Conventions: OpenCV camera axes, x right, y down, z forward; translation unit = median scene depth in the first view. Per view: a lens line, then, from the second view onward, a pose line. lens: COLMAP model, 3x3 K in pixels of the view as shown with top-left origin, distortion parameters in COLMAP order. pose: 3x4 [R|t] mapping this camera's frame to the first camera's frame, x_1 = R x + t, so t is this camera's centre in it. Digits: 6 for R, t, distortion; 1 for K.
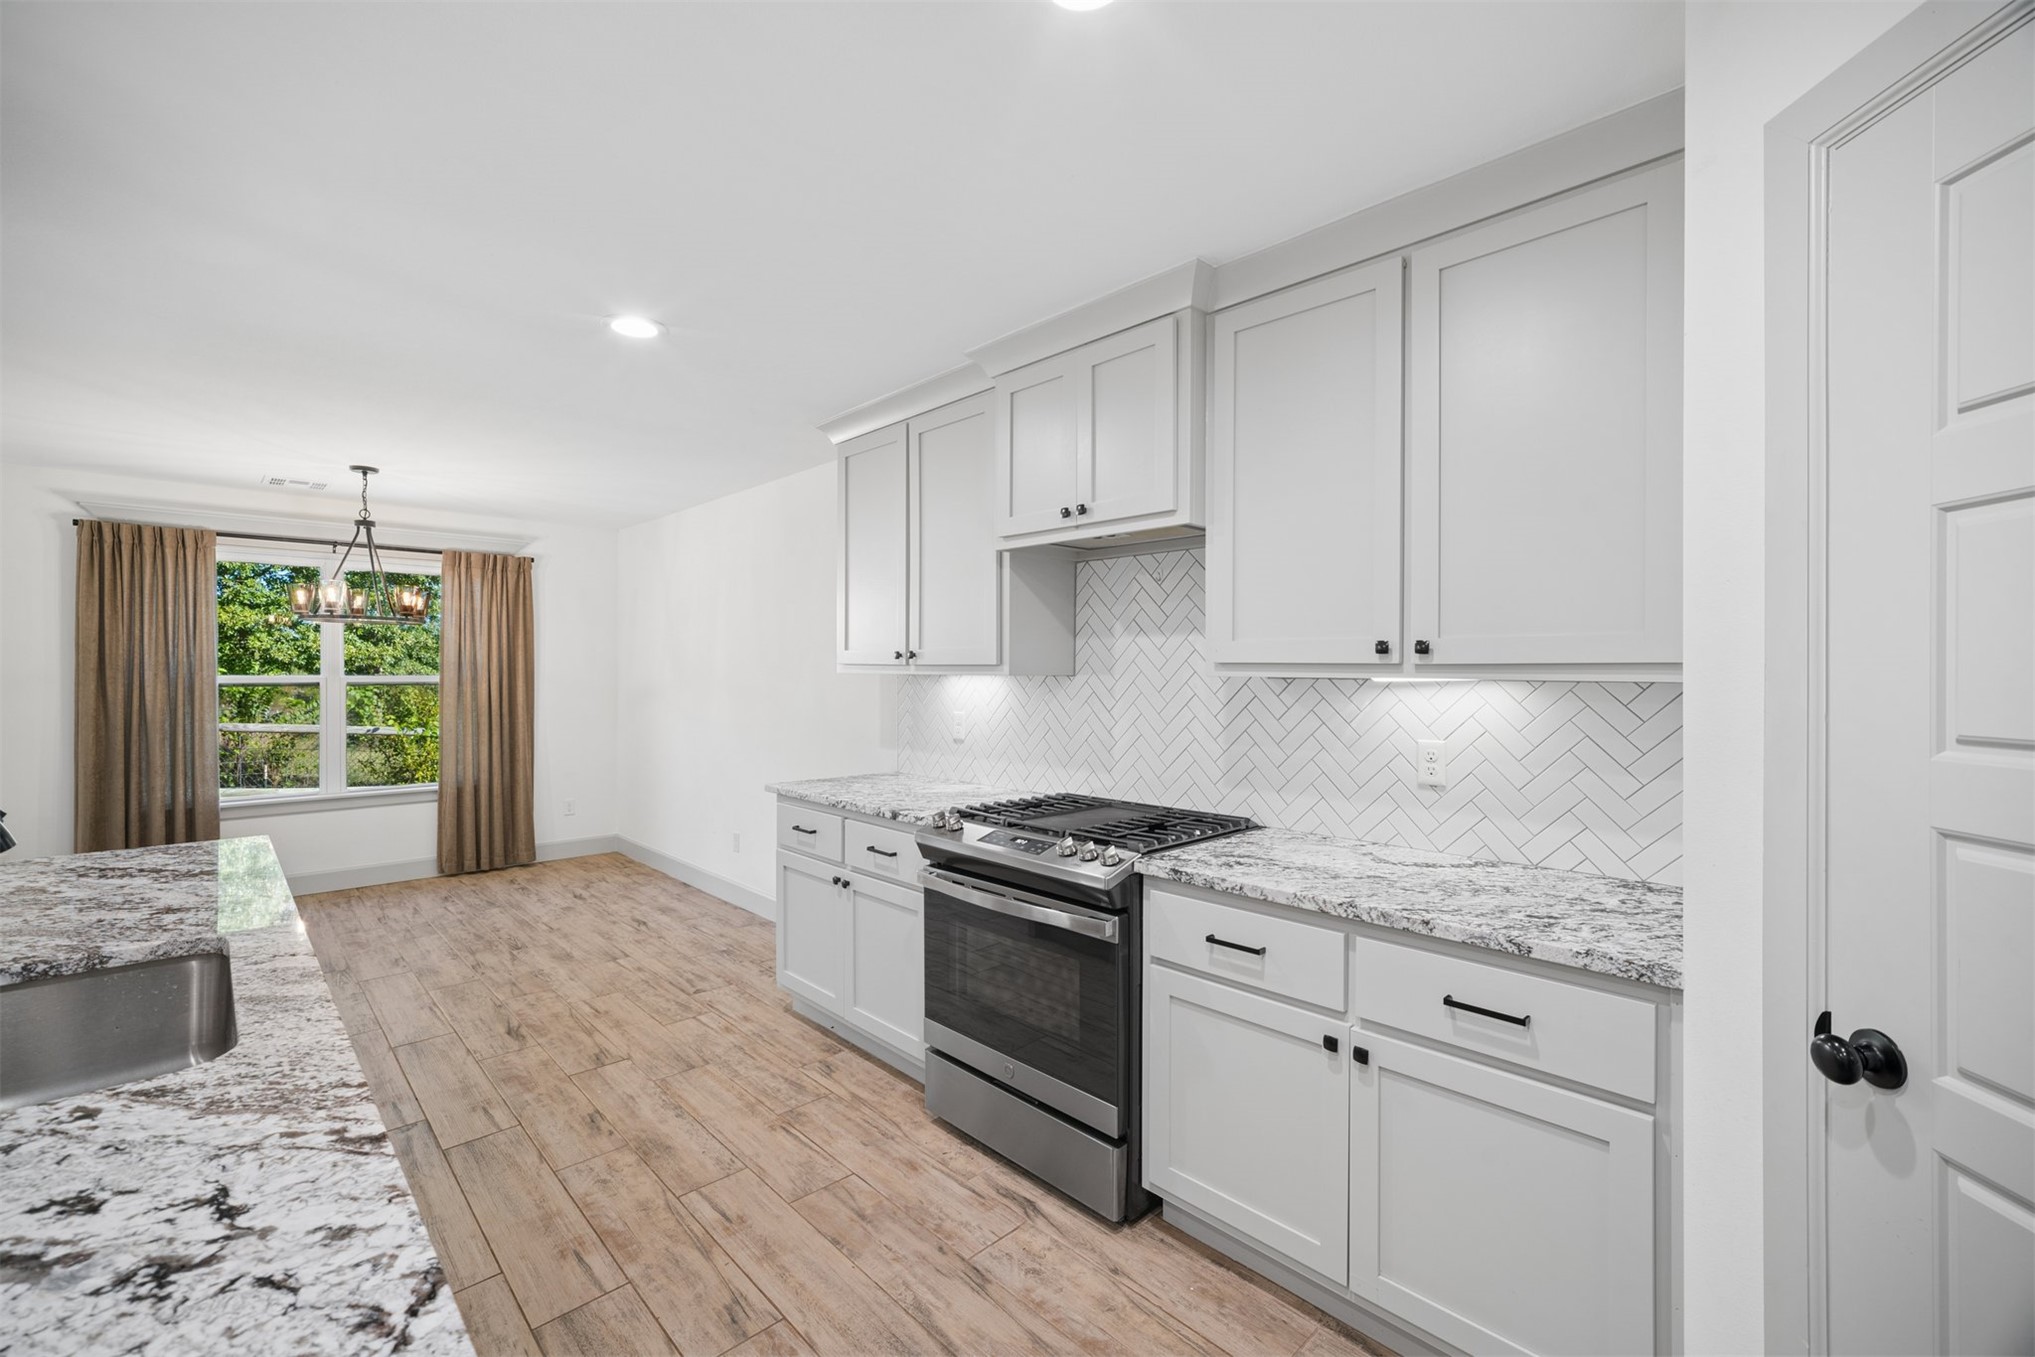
lens RADIAL K [[852.0, 0, 1002.9], [0, 852.0, 672.7], [0, 0, 1]] dist [-0.020345, 0.009408]
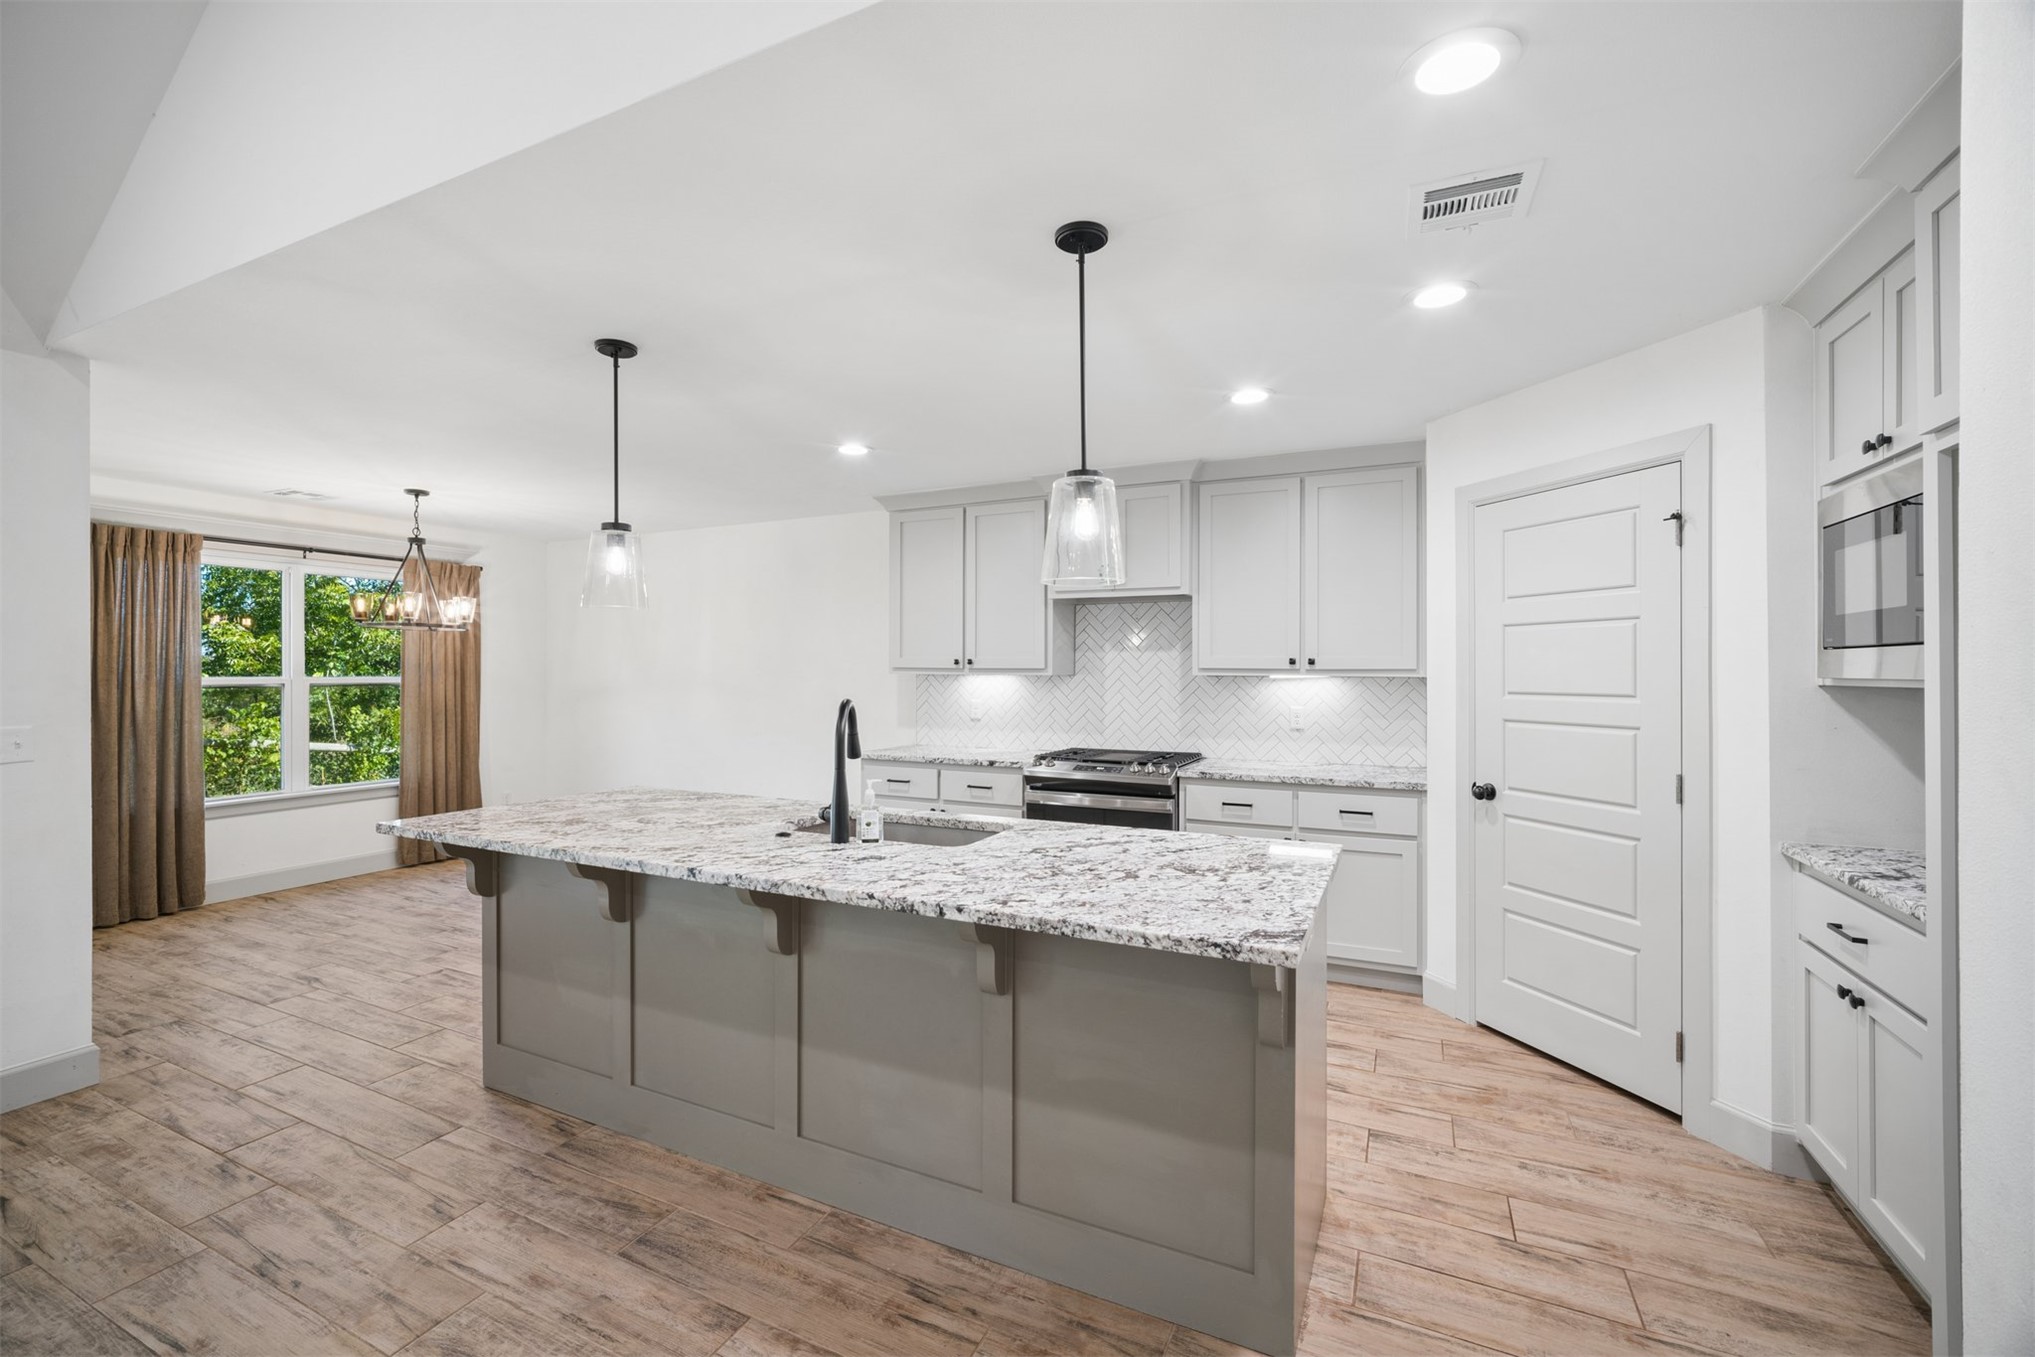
lens RADIAL K [[852.0, 0, 1002.9], [0, 852.0, 672.7], [0, 0, 1]] dist [-0.020345, 0.009408]
pose [[0.936118, -0.001346, 0.351682, -0.776472], [0.001397, 0.999999, 0.000109, -0.002292], [-0.351682, 0.000390, 0.936119, -0.581953]]
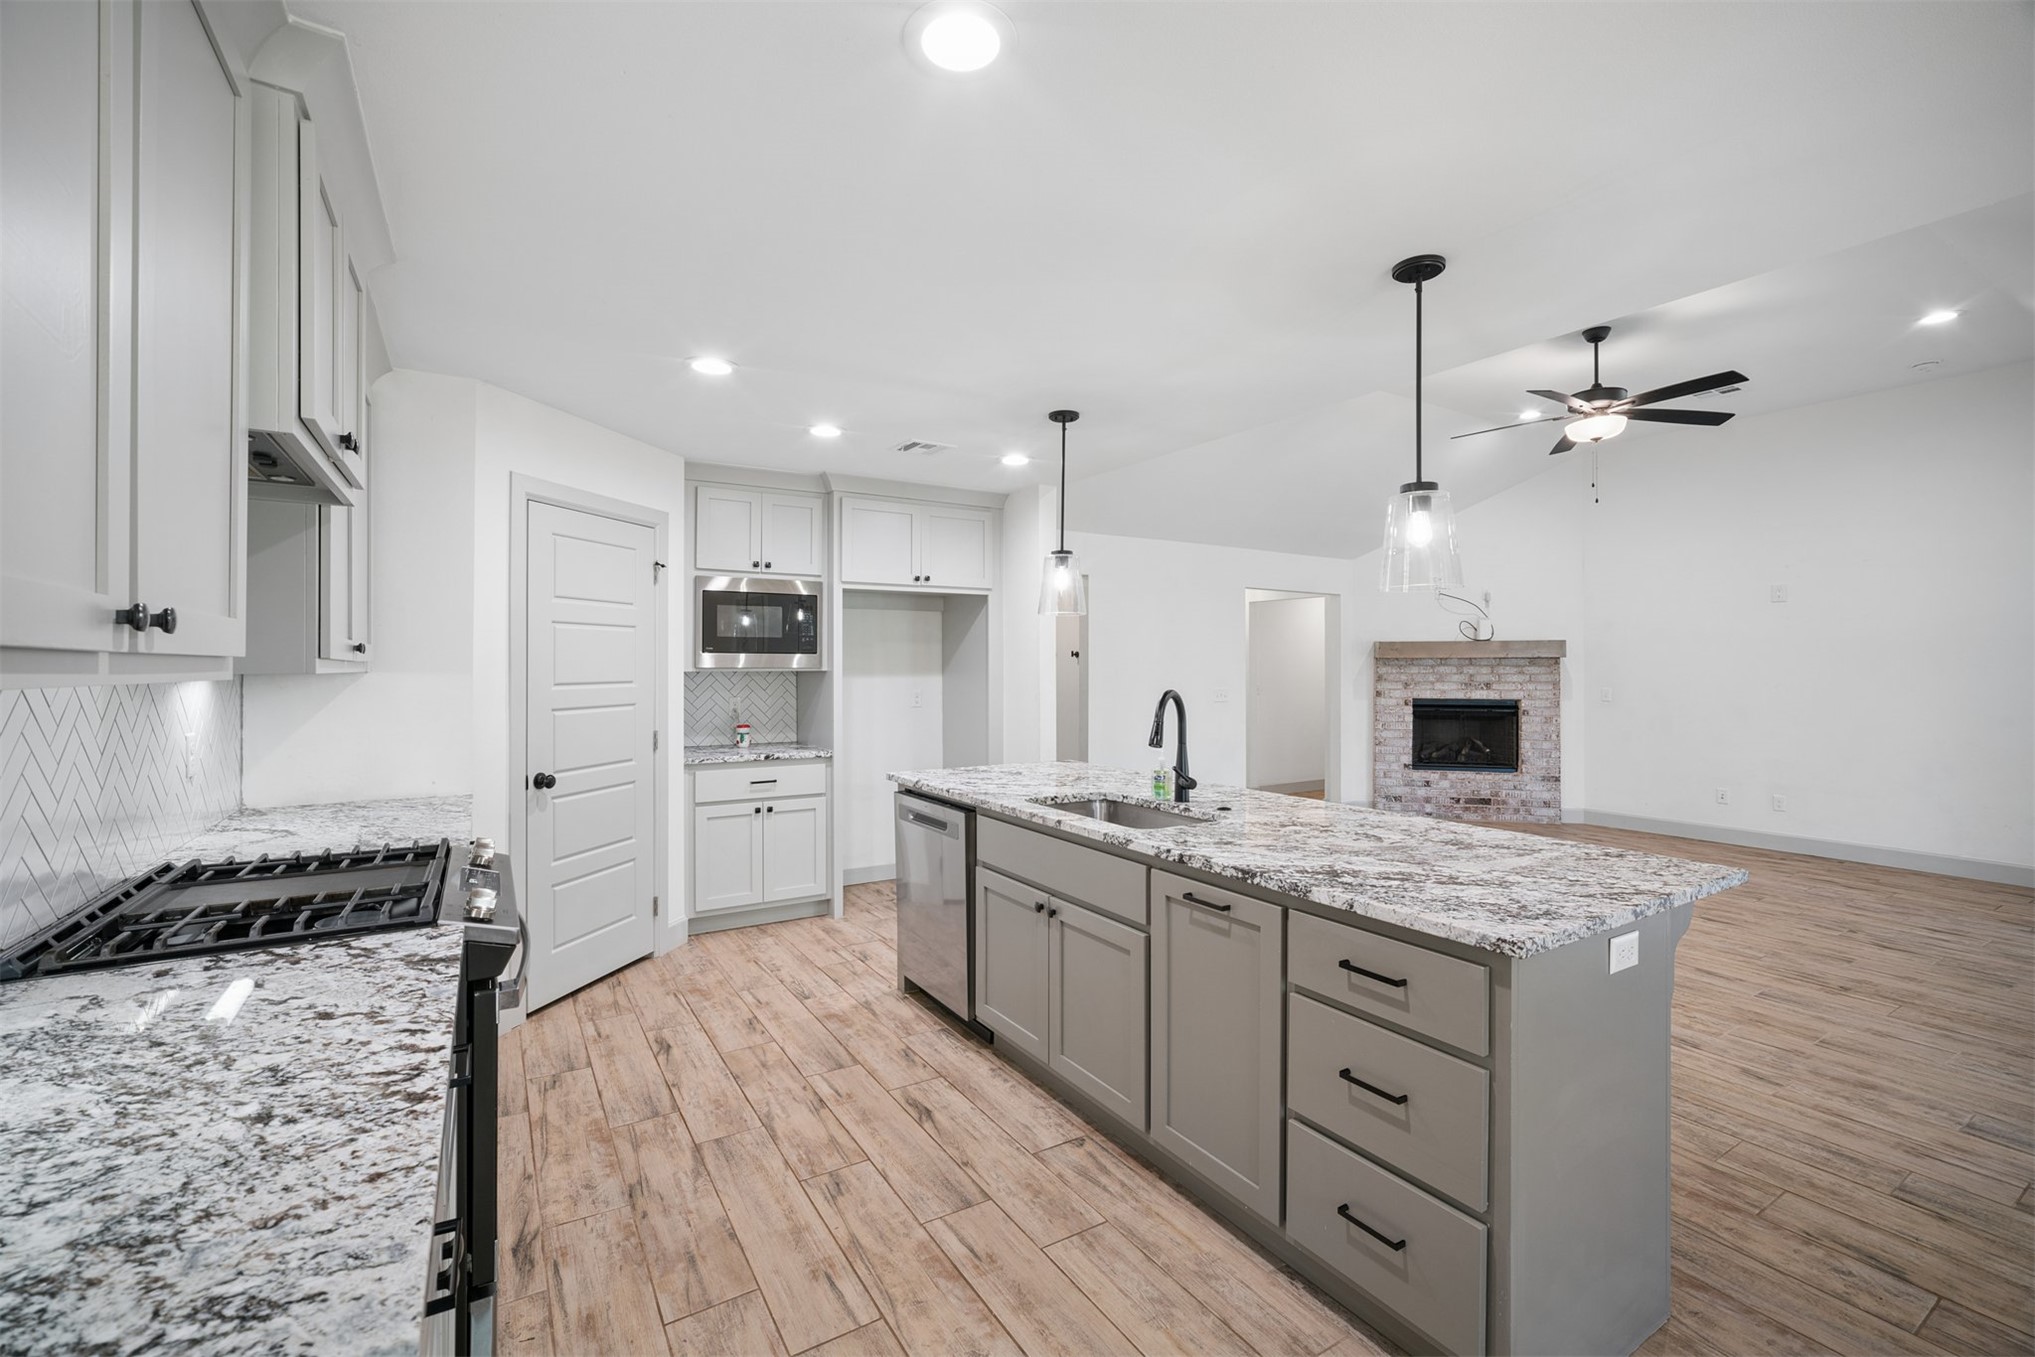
lens RADIAL K [[858.1, 0, 1001.3], [0, 858.1, 662.1], [0, 0, 1]] dist [-0.021888, 0.010530]
pose [[-0.976920, -0.002306, 0.213594, -0.619217], [-0.002344, 0.999997, 0.000080, -0.008851], [-0.213594, -0.000423, -0.976922, 1.638983]]
